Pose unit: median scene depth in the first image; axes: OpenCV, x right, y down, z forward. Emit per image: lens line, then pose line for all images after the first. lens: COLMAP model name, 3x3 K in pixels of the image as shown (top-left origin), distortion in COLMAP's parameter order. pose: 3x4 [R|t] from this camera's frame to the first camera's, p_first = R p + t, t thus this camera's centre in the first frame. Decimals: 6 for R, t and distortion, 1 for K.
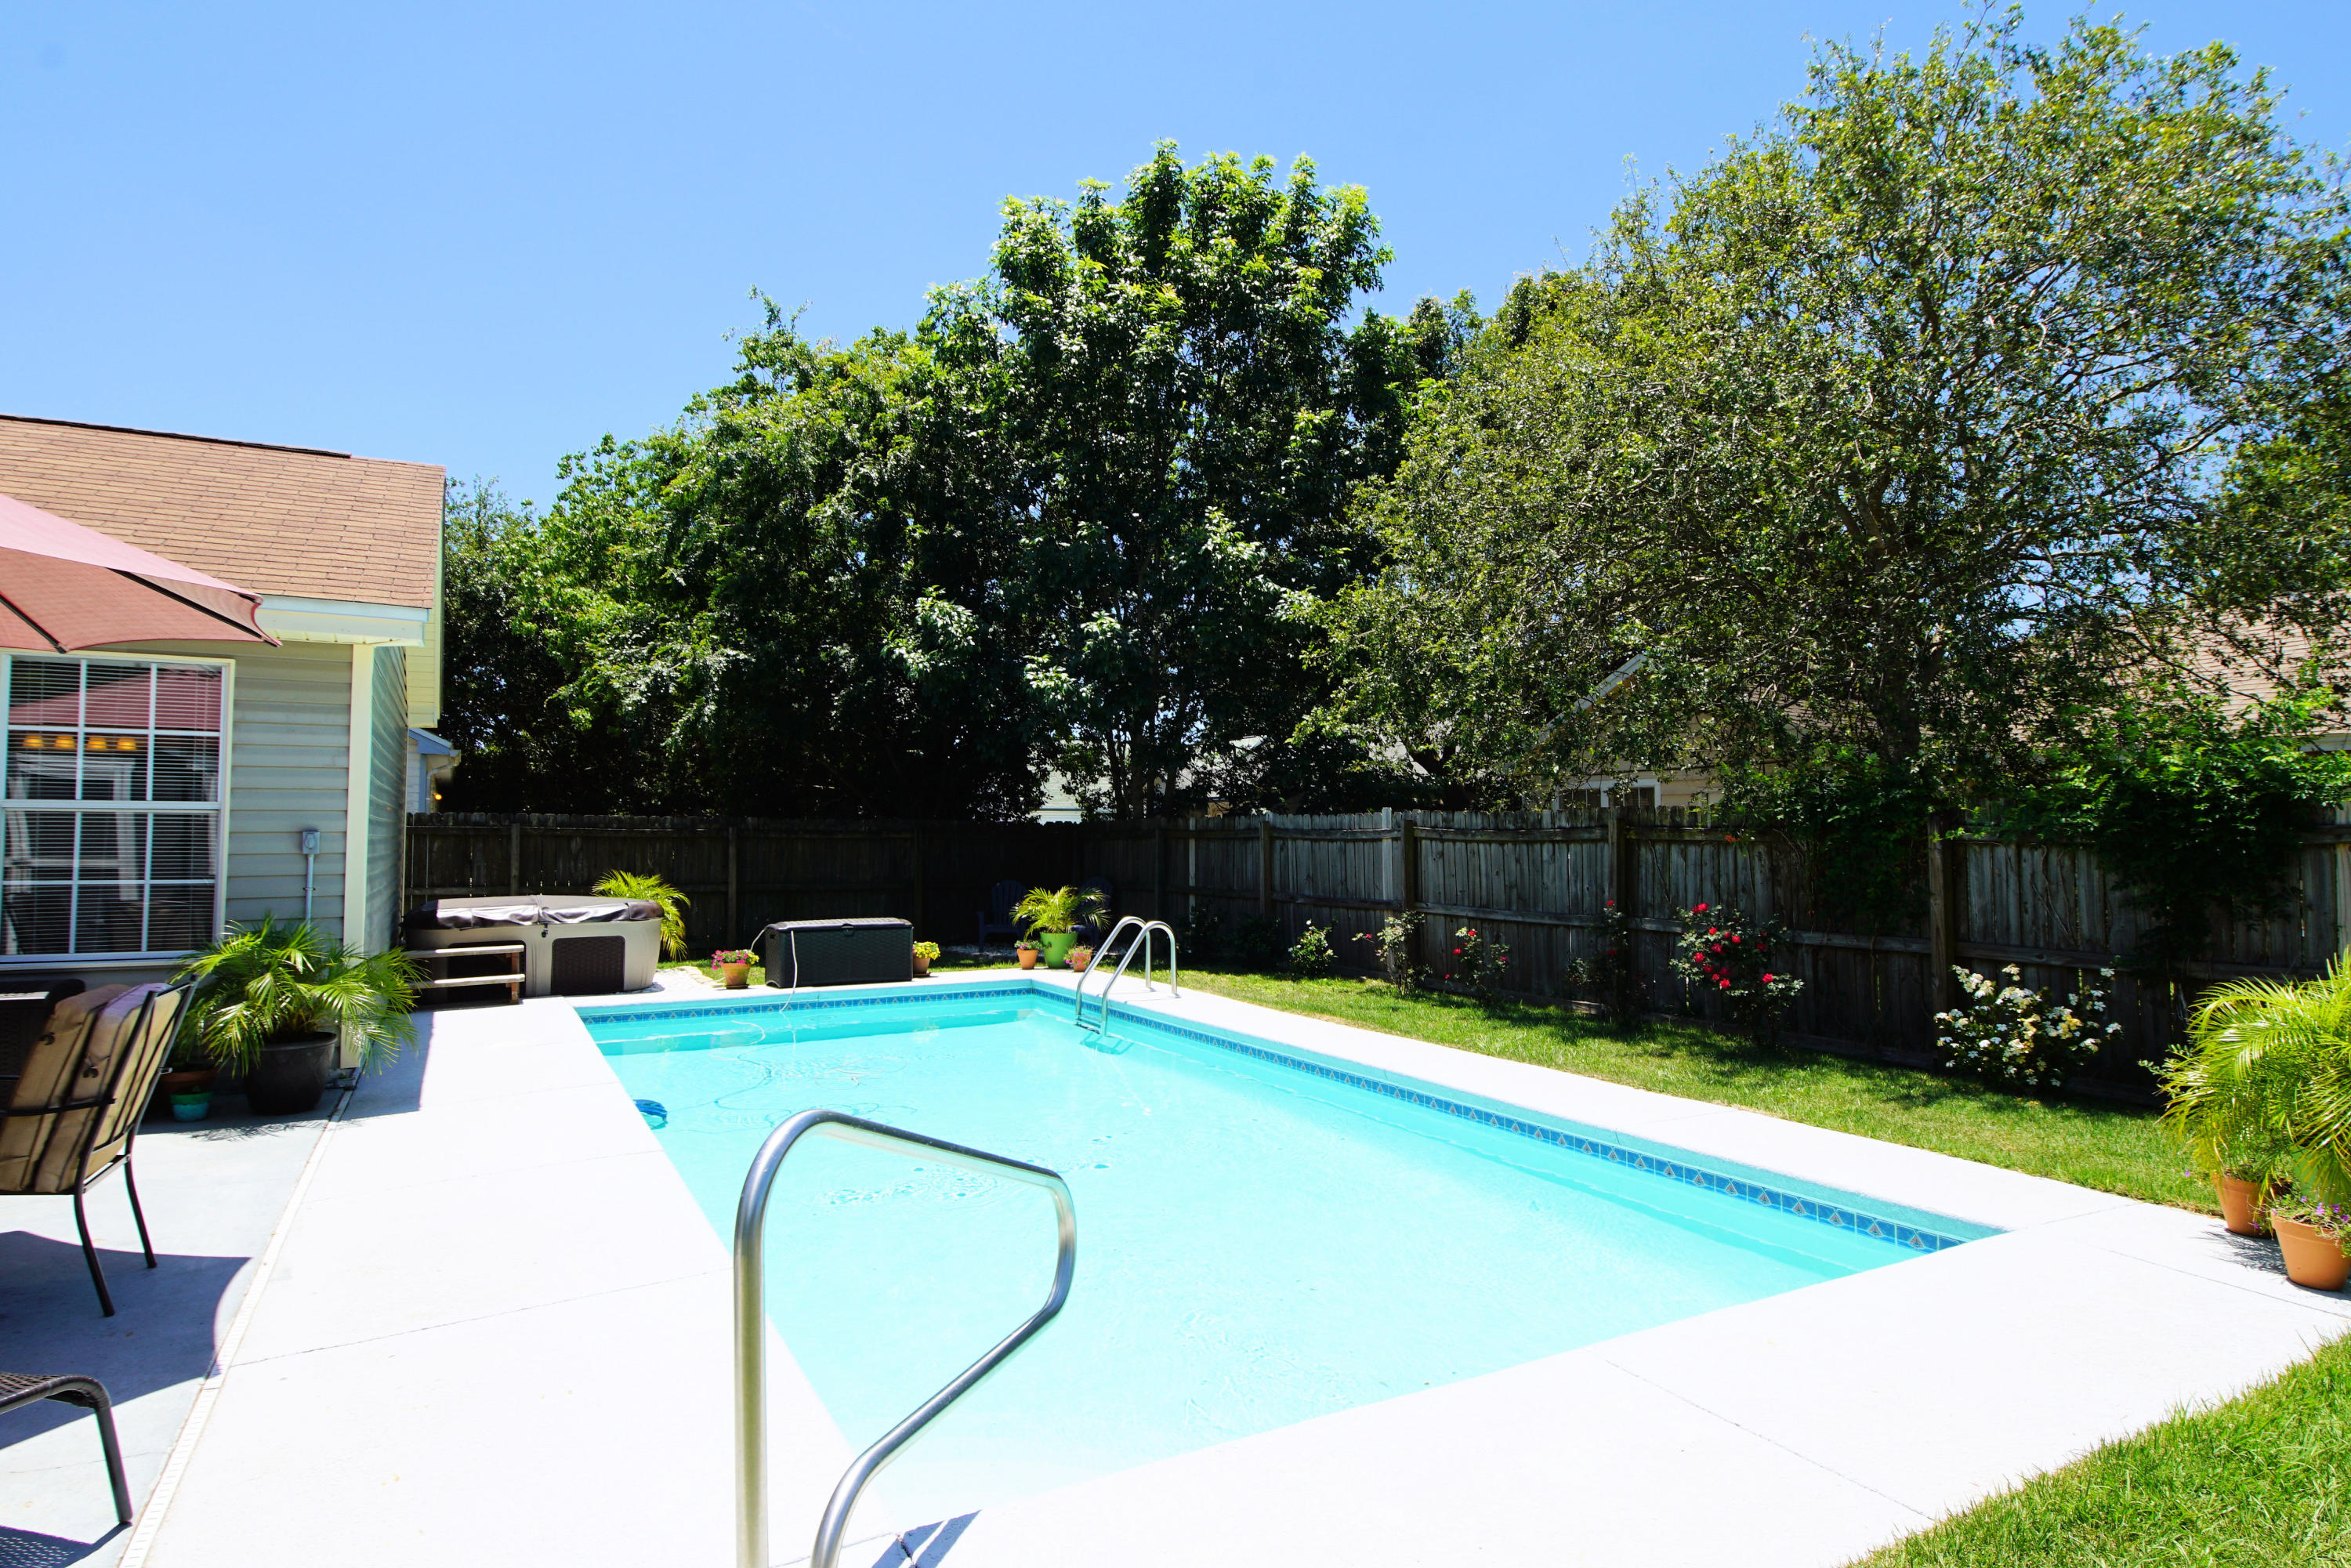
lens RADIAL K [[1260.2, 0, 1160.4], [0, 1260.2, 766.3], [0, 0, 1]] dist [0.030277, -0.031917]
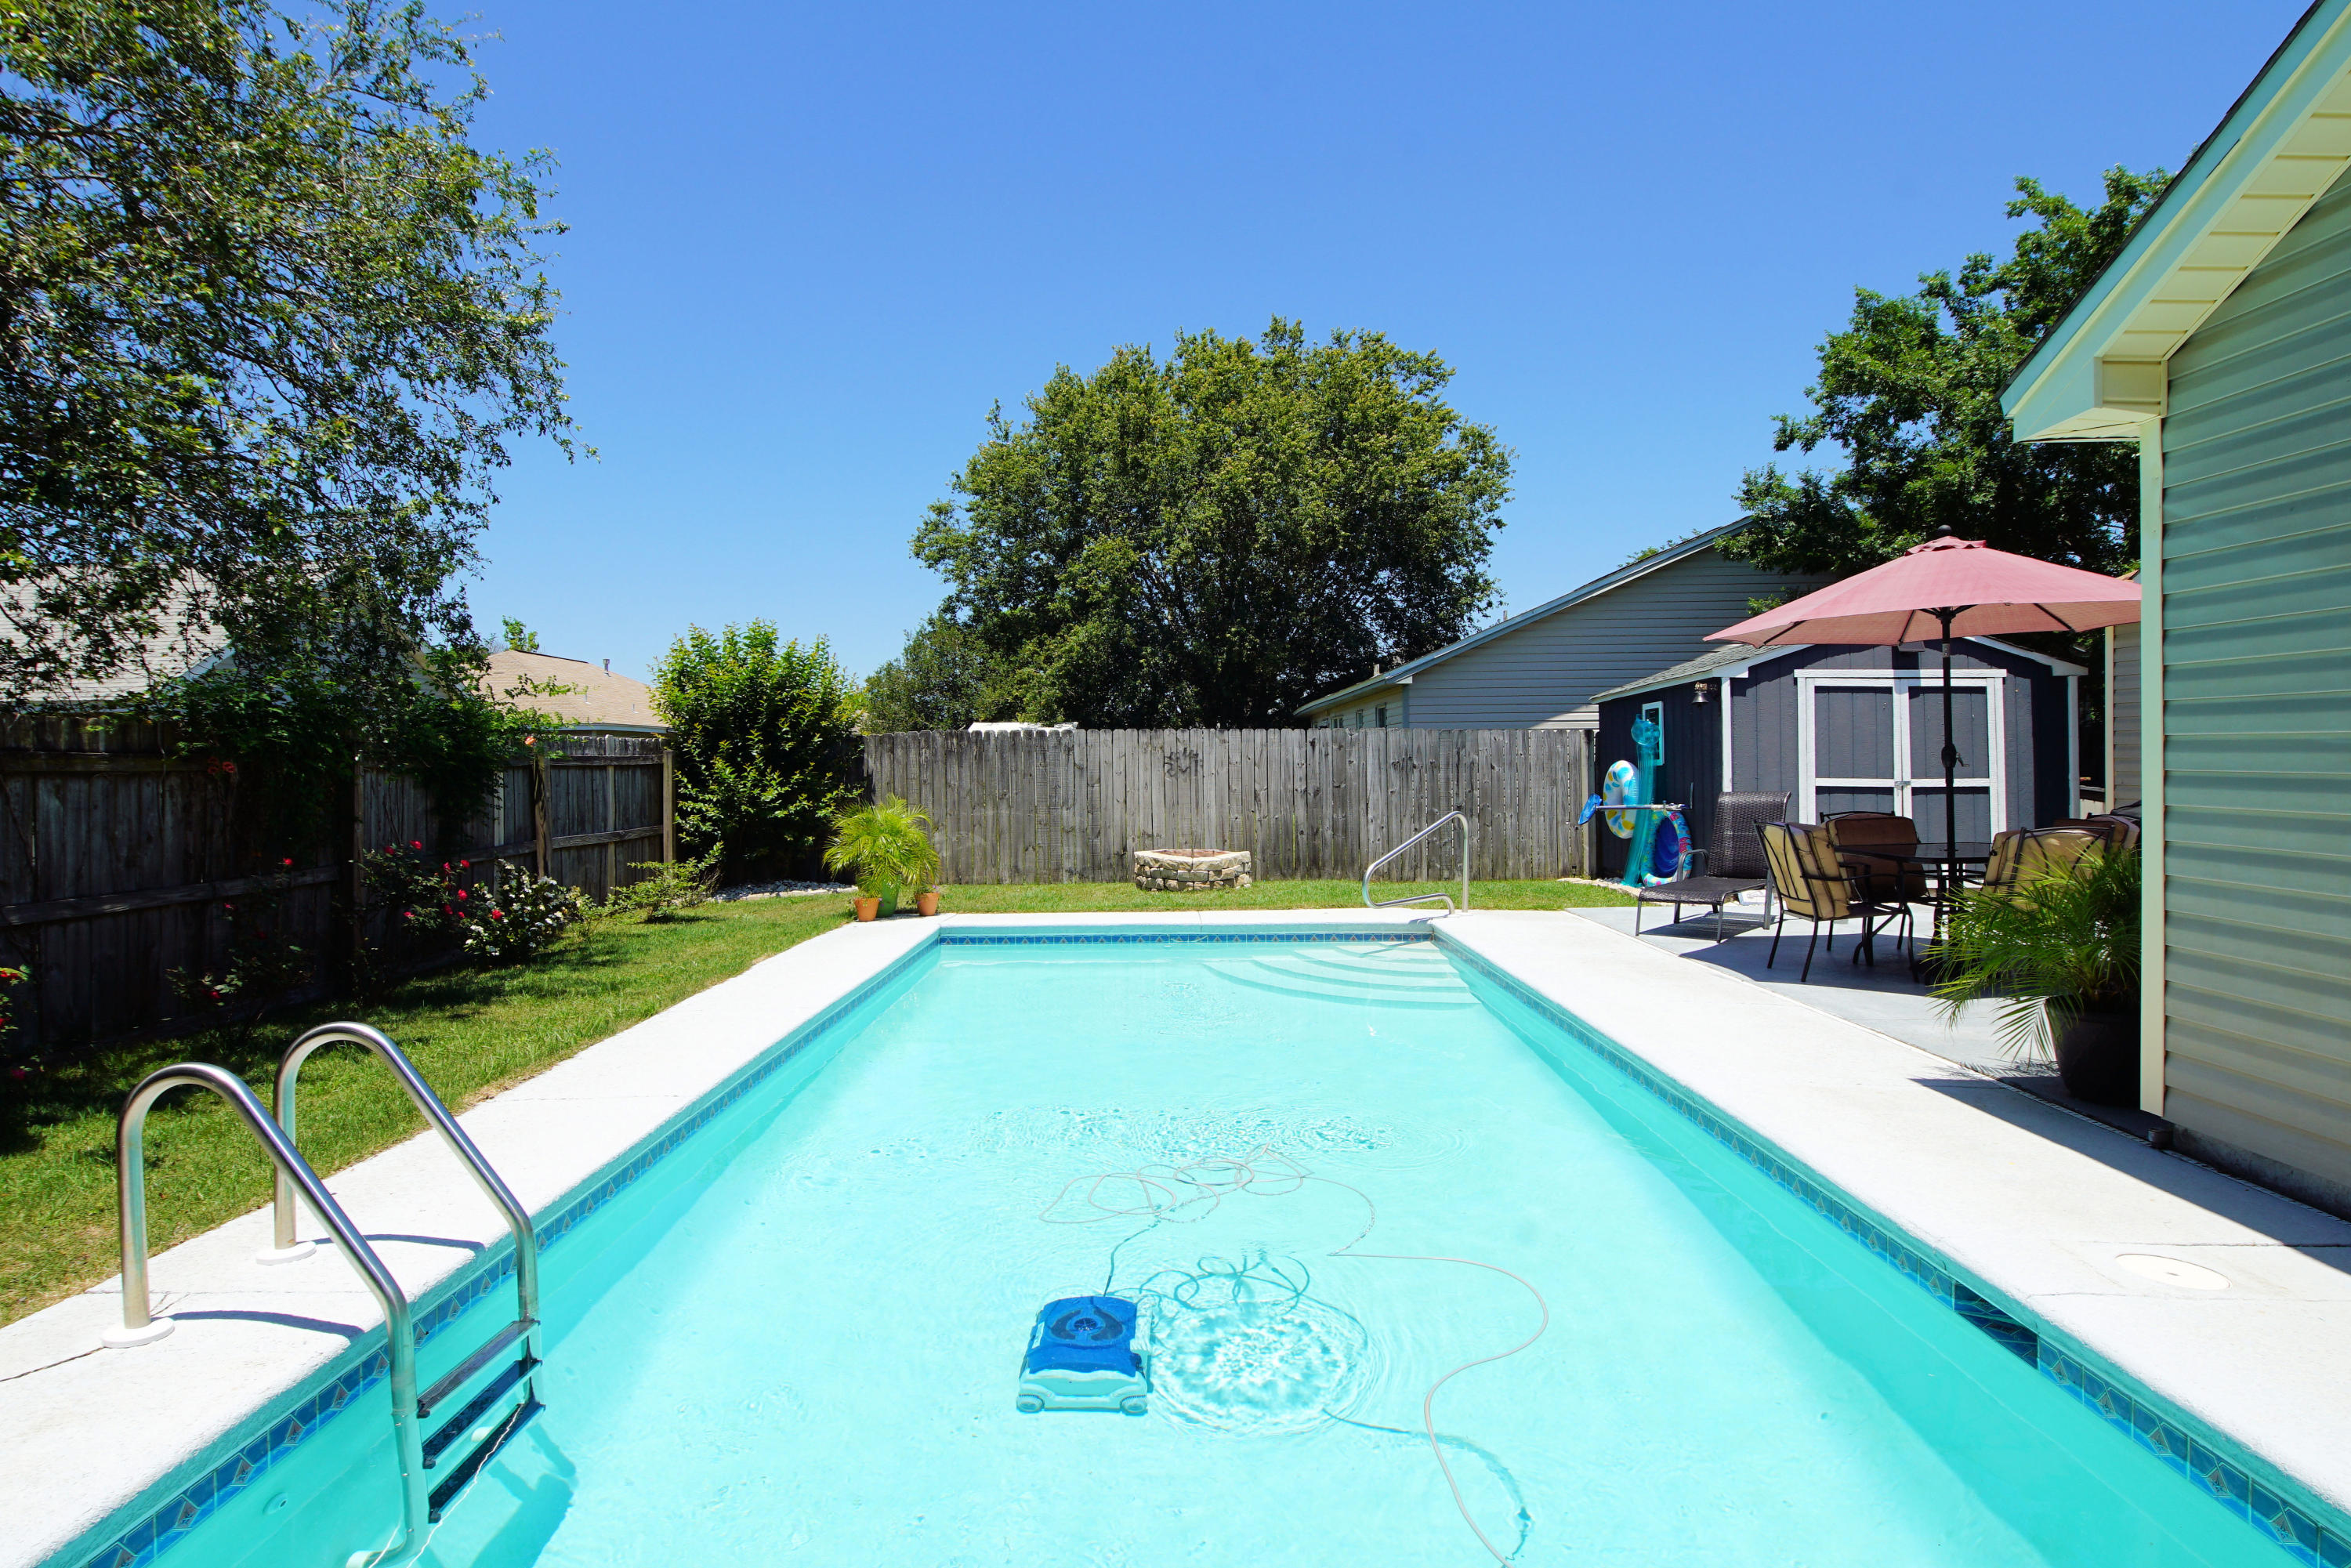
lens RADIAL K [[1260.2, 0, 1156.7], [0, 1260.2, 776.5], [0, 0, 1]] dist [0.030277, -0.031917]
pose [[-0.868786, 0.002857, 0.495180, -0.336317], [-0.015525, 0.999335, -0.033006, 0.066331], [-0.494944, -0.036362, -0.868163, 1.156510]]
